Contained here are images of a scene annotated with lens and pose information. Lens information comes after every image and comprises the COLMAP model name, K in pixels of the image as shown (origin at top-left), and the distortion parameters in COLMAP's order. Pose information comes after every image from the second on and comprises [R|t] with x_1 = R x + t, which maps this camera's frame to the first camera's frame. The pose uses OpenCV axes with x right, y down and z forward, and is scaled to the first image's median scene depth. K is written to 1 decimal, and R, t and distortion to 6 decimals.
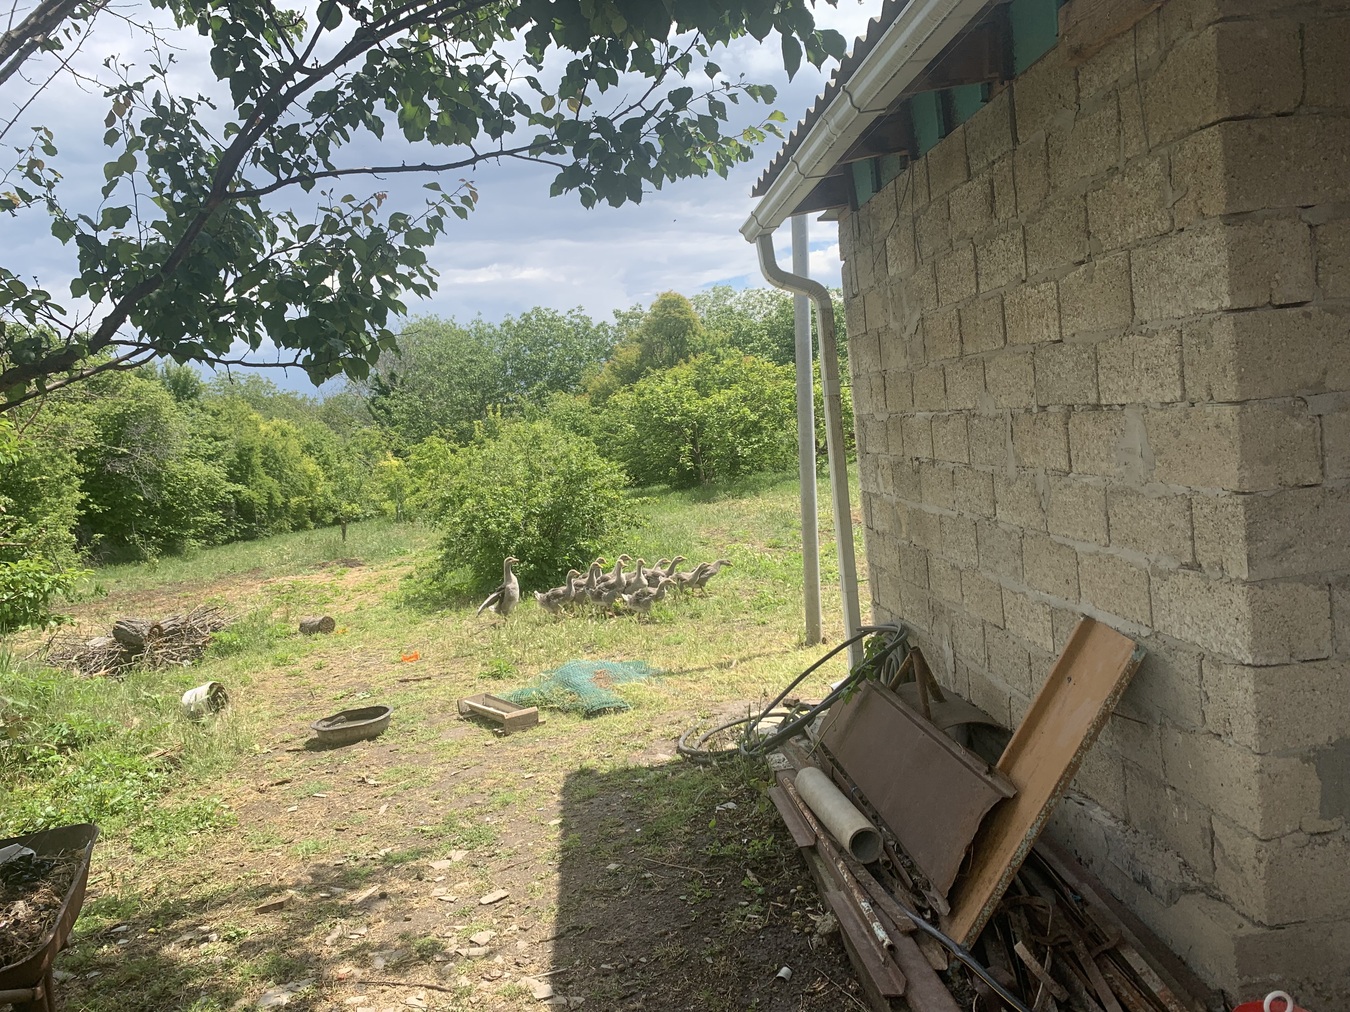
lens RADIAL K [[1037.9, 0, 676.9], [0, 1037.9, 558.0], [0, 0, 1]] dist [0.053988, -0.010543]
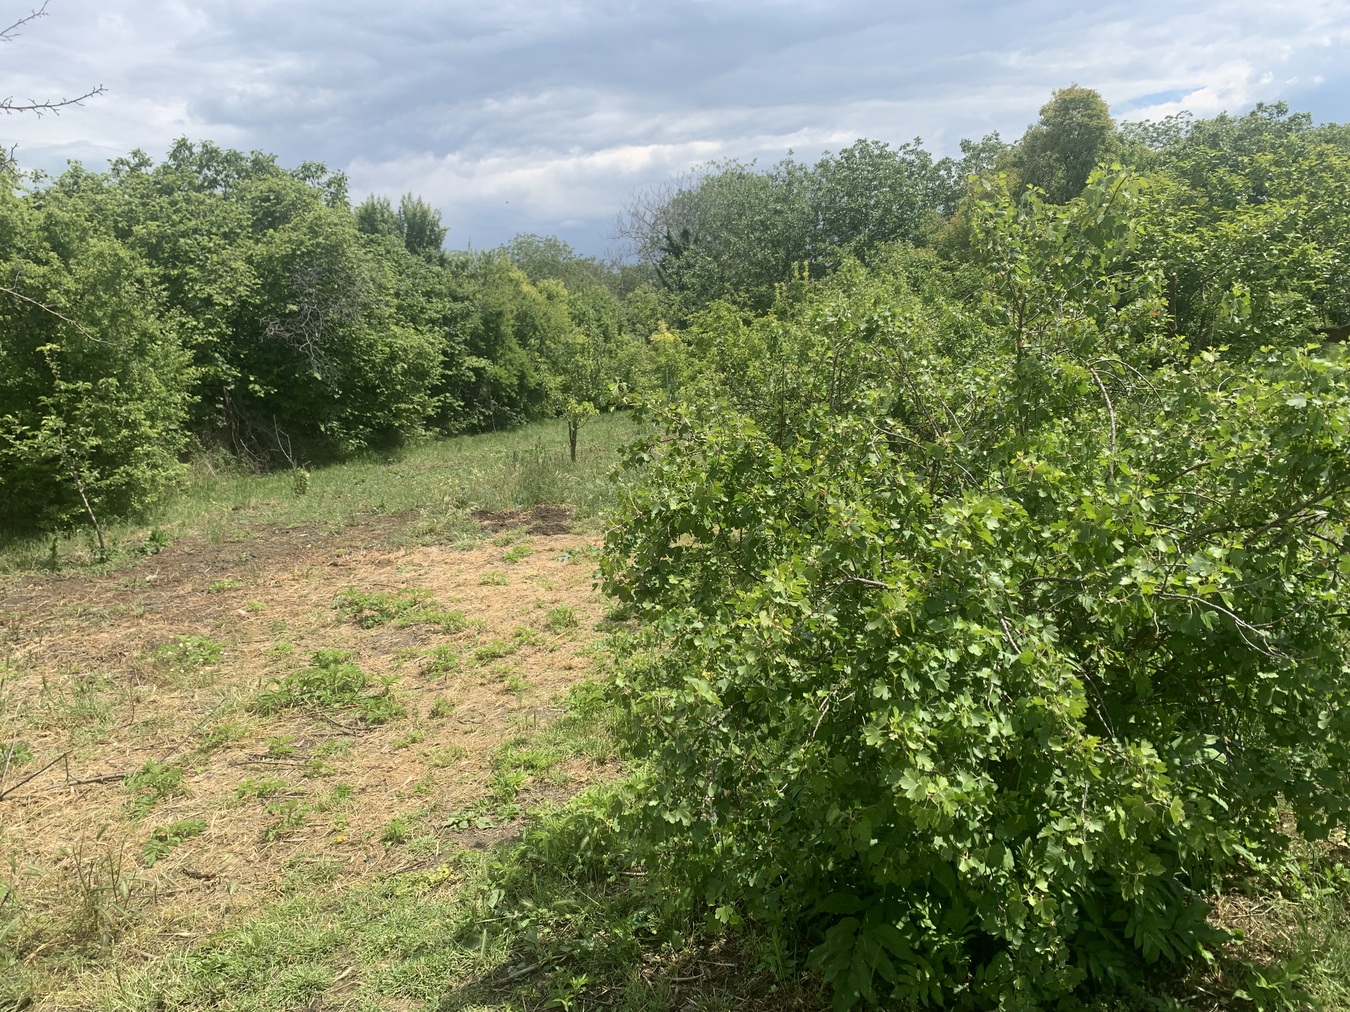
lens RADIAL K [[1037.9, 0, 676.9], [0, 1037.9, 558.0], [0, 0, 1]] dist [0.053988, -0.010543]
pose [[0.961213, 0.082581, -0.263154, -0.051420], [-0.051559, 0.991105, 0.122690, -0.023534], [0.270945, -0.104363, 0.956921, 0.250586]]
